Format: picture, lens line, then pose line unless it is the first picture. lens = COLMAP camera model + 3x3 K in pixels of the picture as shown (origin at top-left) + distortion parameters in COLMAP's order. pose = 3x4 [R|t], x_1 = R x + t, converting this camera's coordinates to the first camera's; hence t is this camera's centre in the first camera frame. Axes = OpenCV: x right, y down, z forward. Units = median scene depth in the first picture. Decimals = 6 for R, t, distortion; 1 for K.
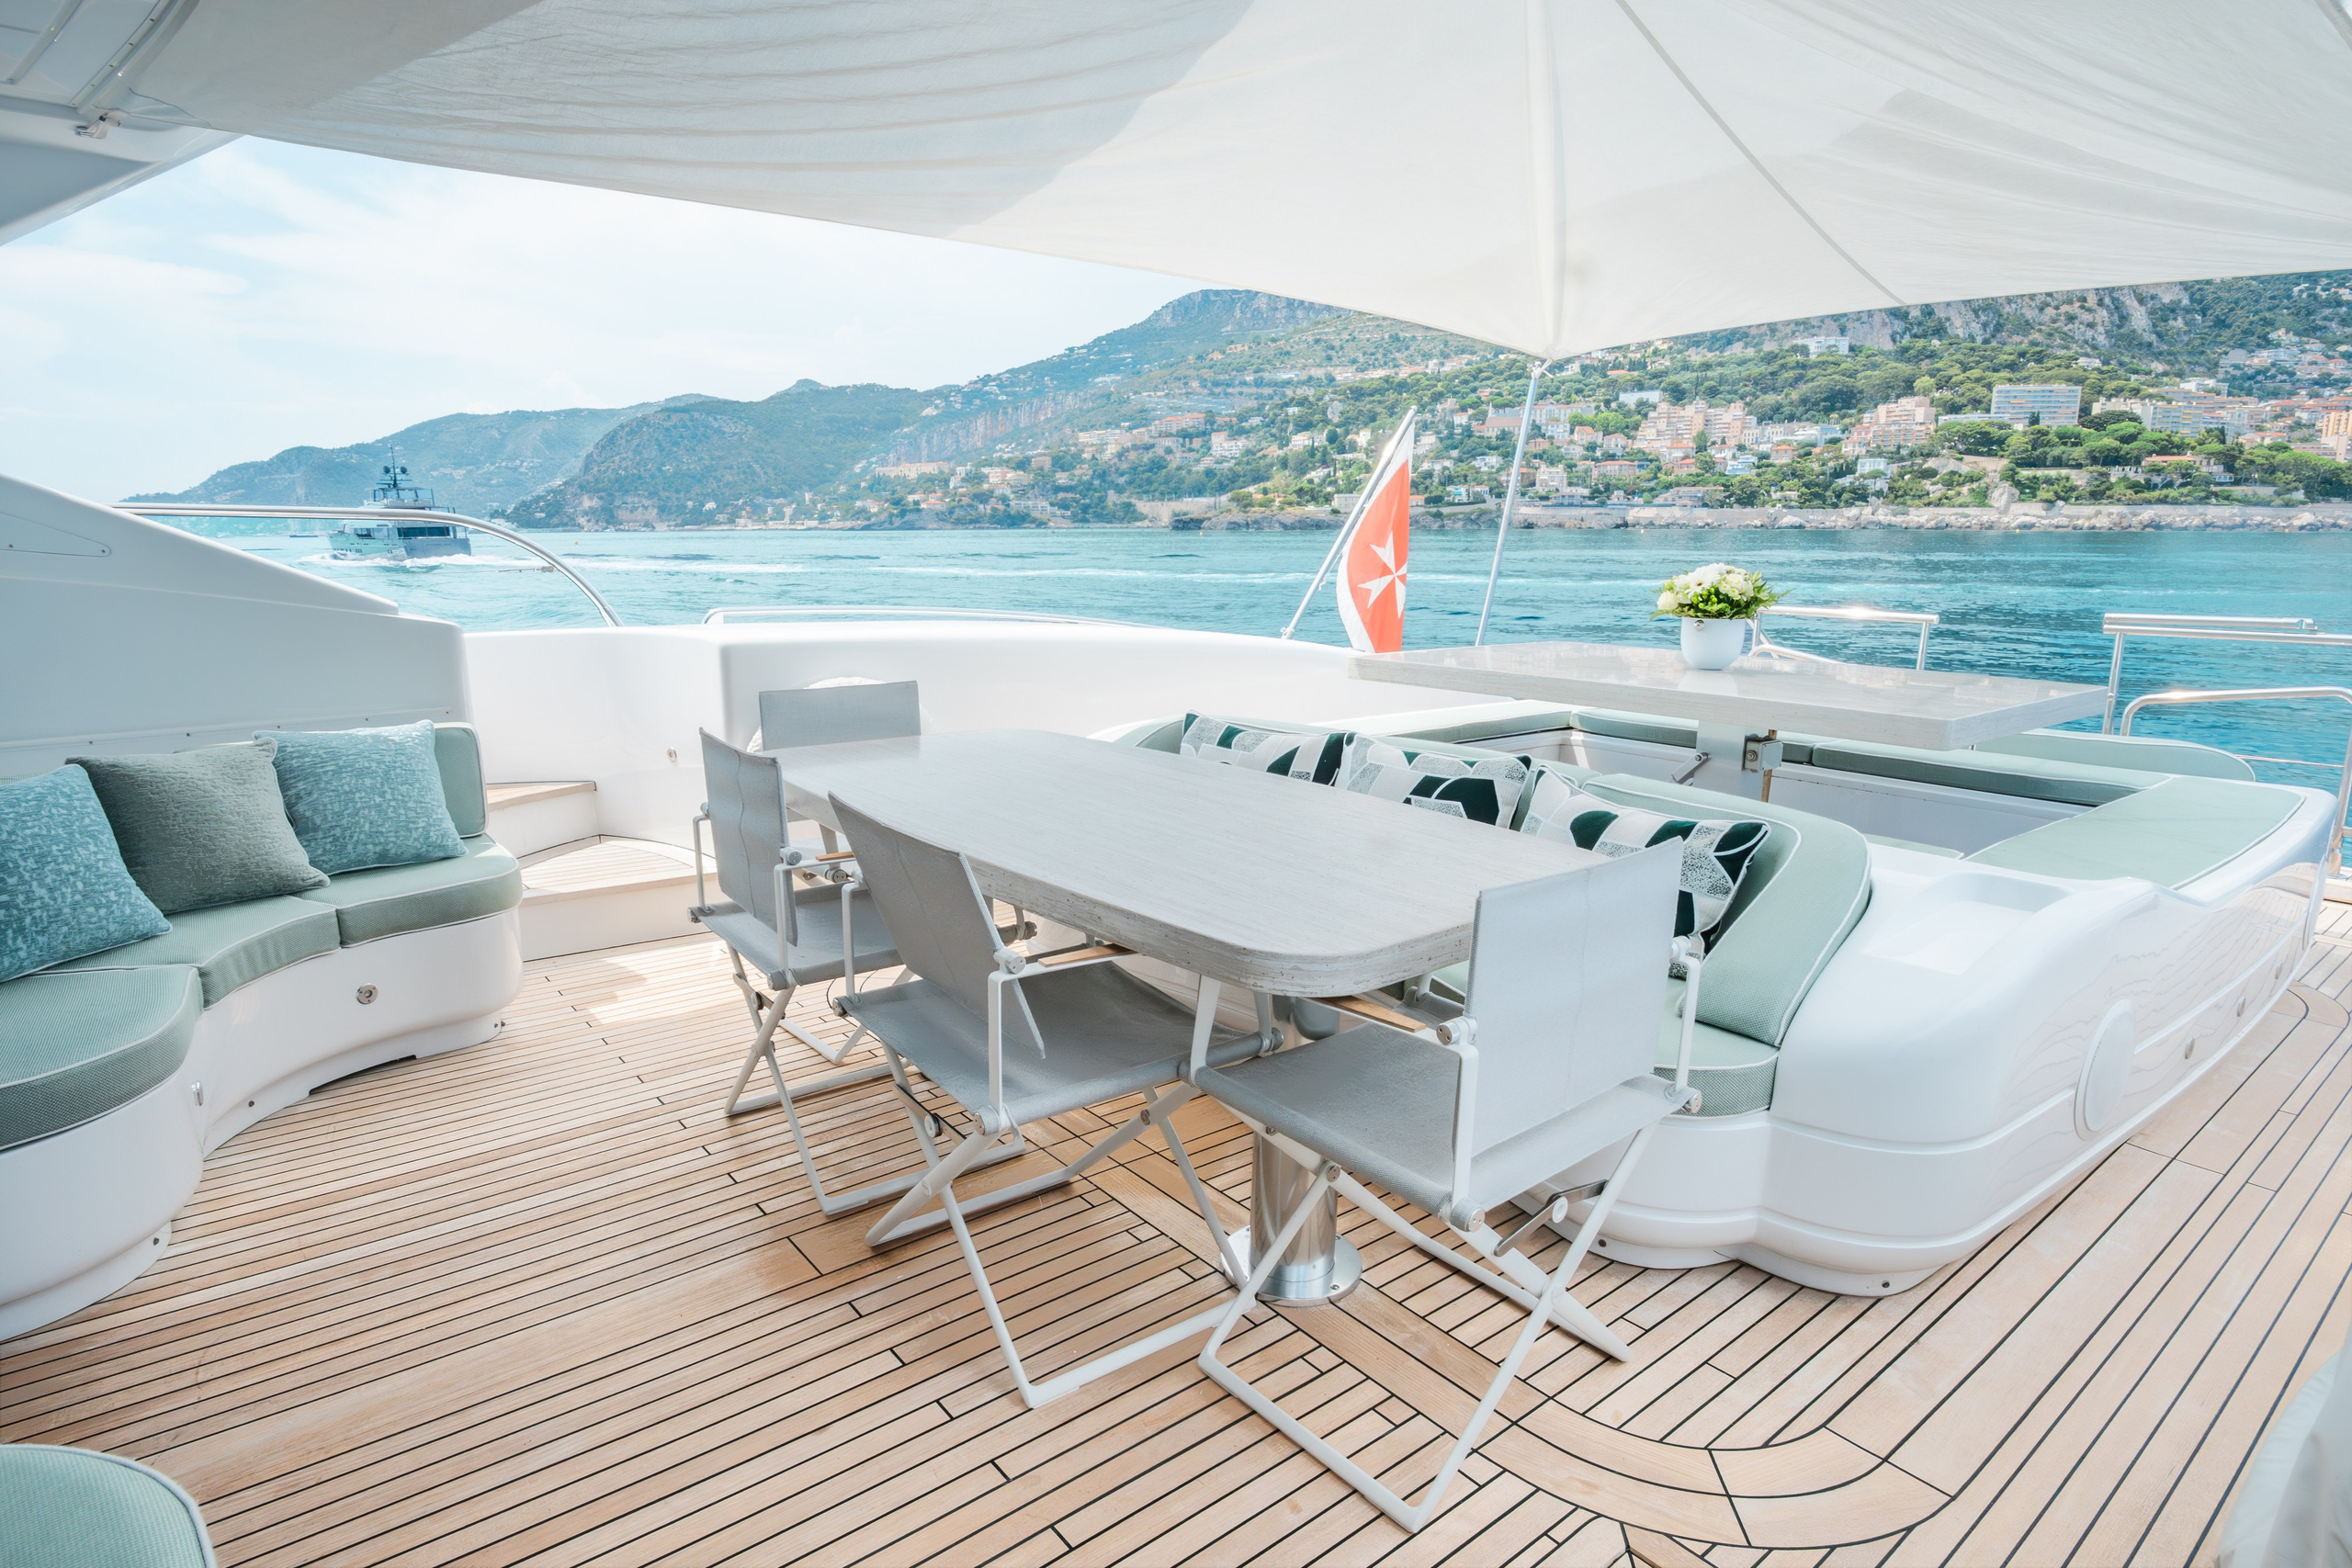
lens RADIAL K [[1270.1, 0, 1168.2], [0, 1270.1, 786.9], [0, 0, 1]] dist [-0.029774, 0.003461]
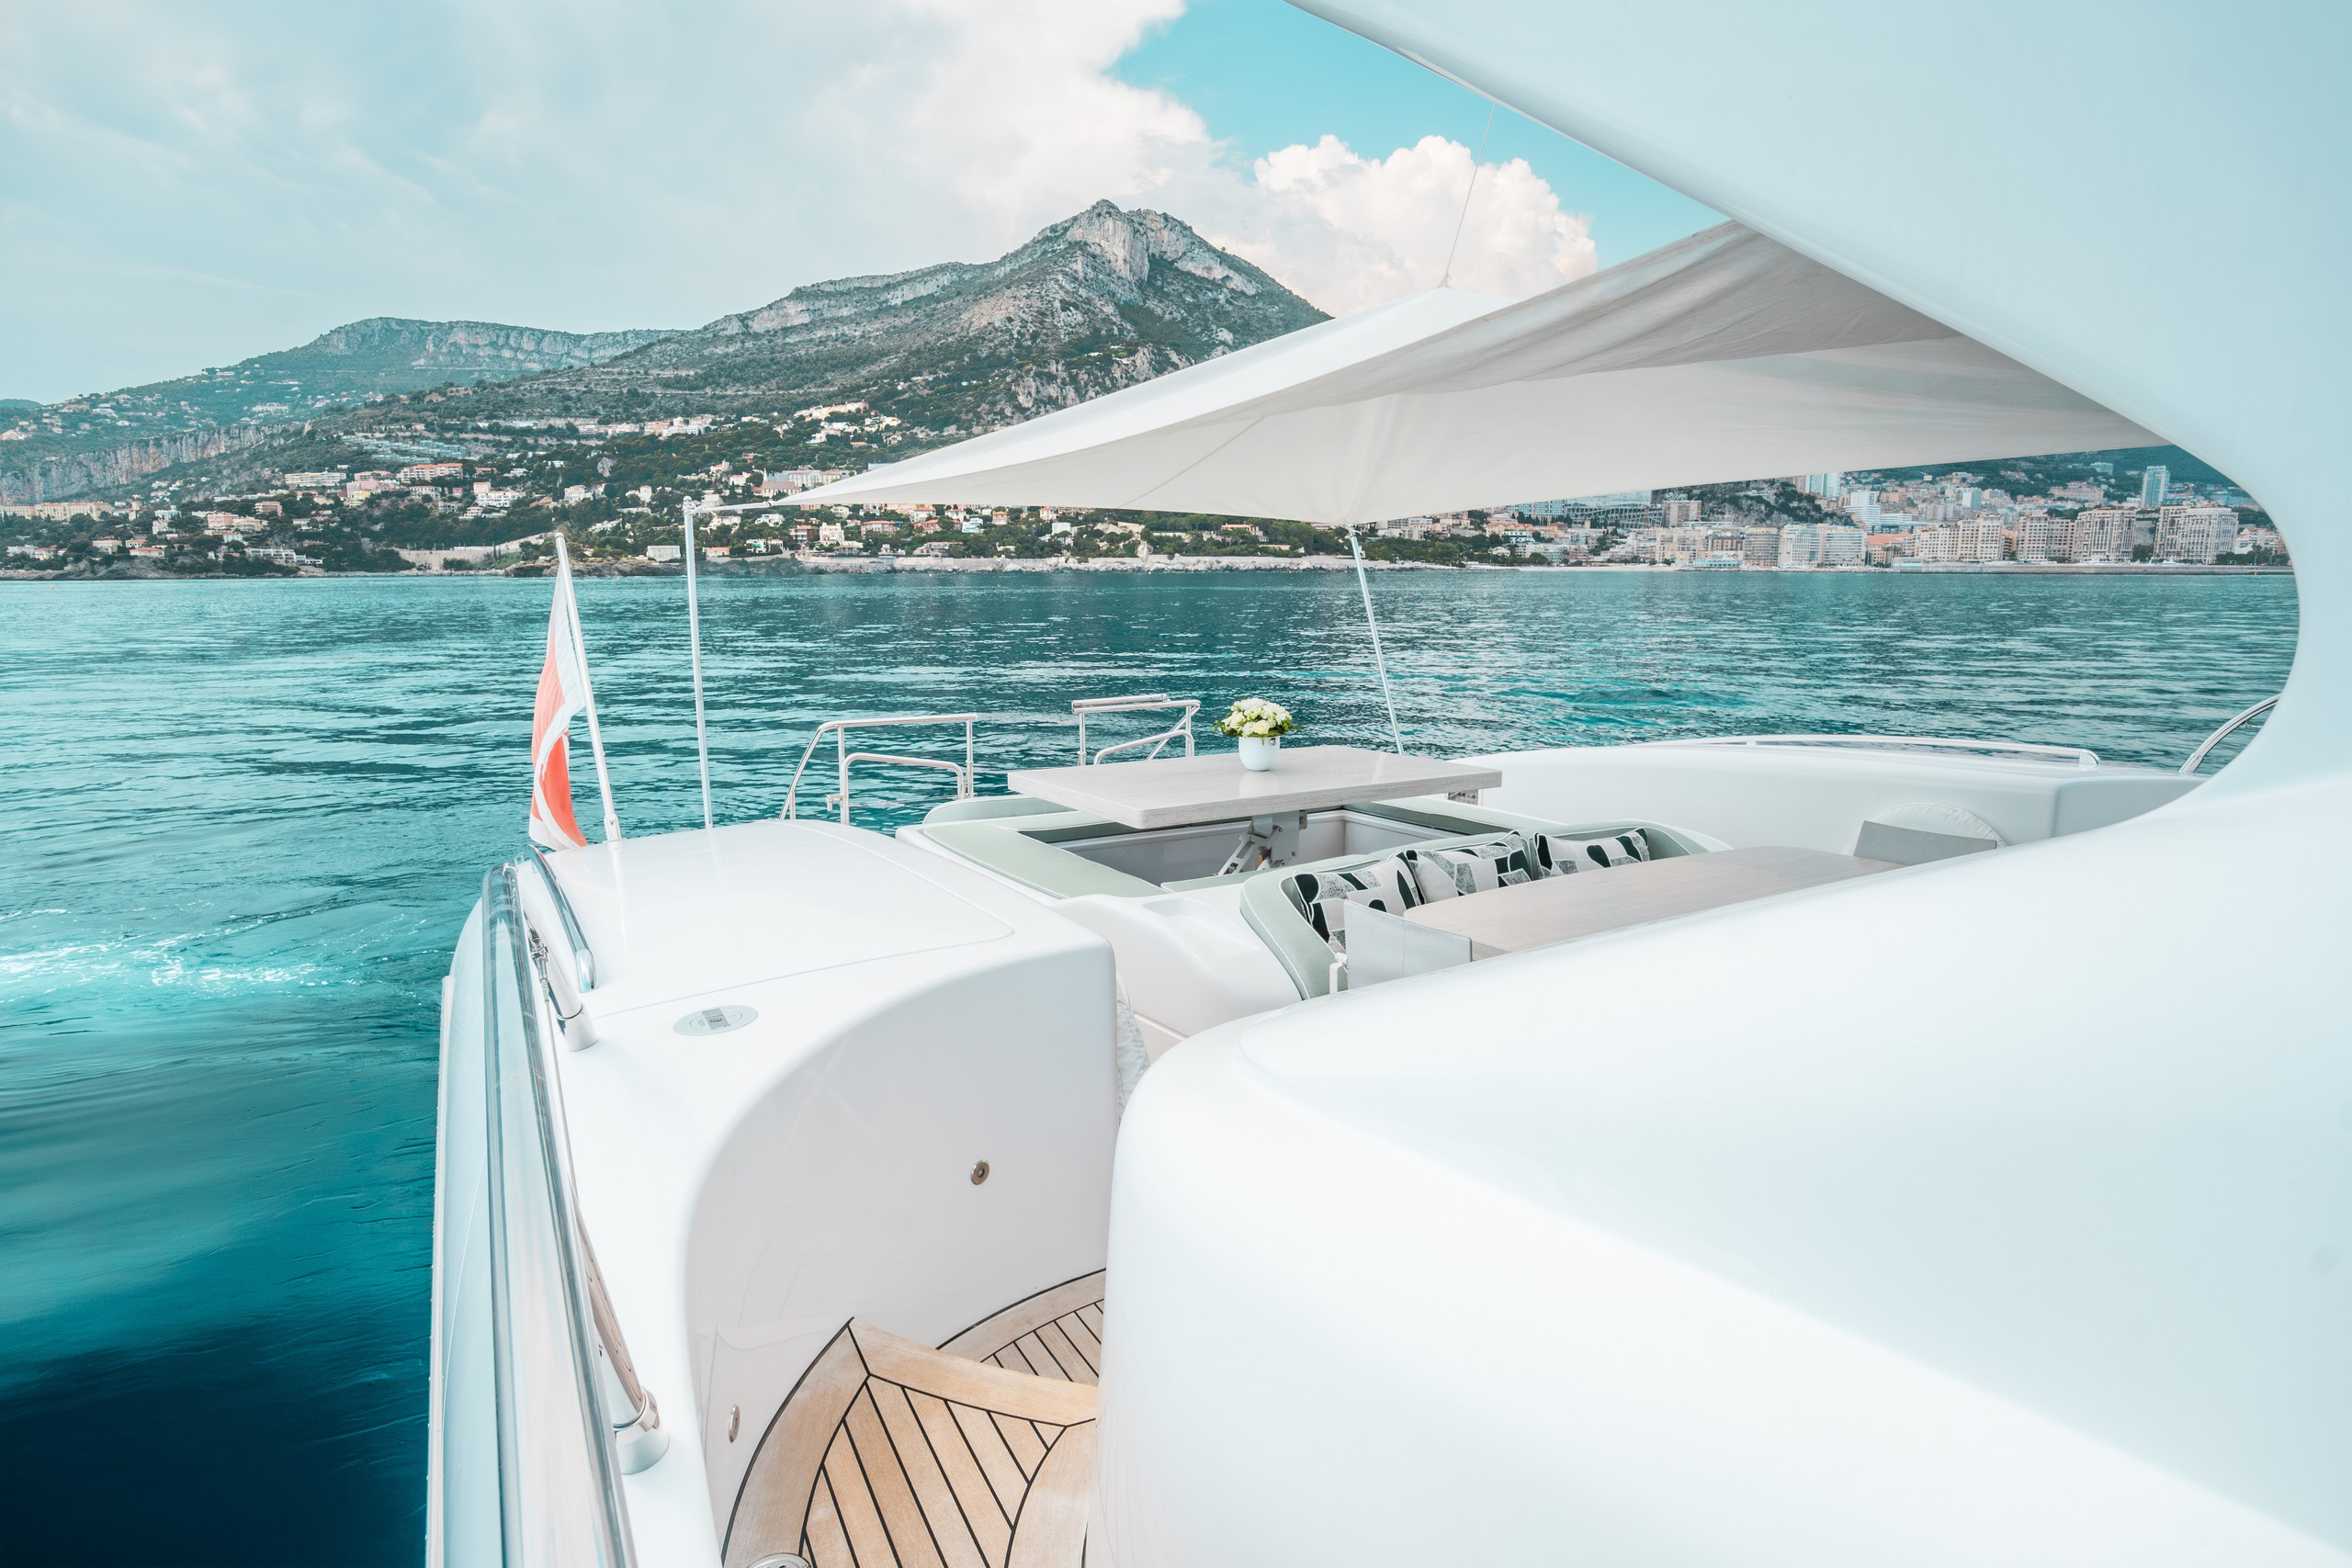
lens RADIAL K [[1270.1, 0, 1177.9], [0, 1270.1, 769.5], [0, 0, 1]] dist [-0.029774, 0.003461]
pose [[0.828346, -0.085459, 0.553661, -0.052658], [0.112514, 0.993537, -0.014981, 0.018144], [-0.548803, 0.074704, 0.832607, -0.086856]]
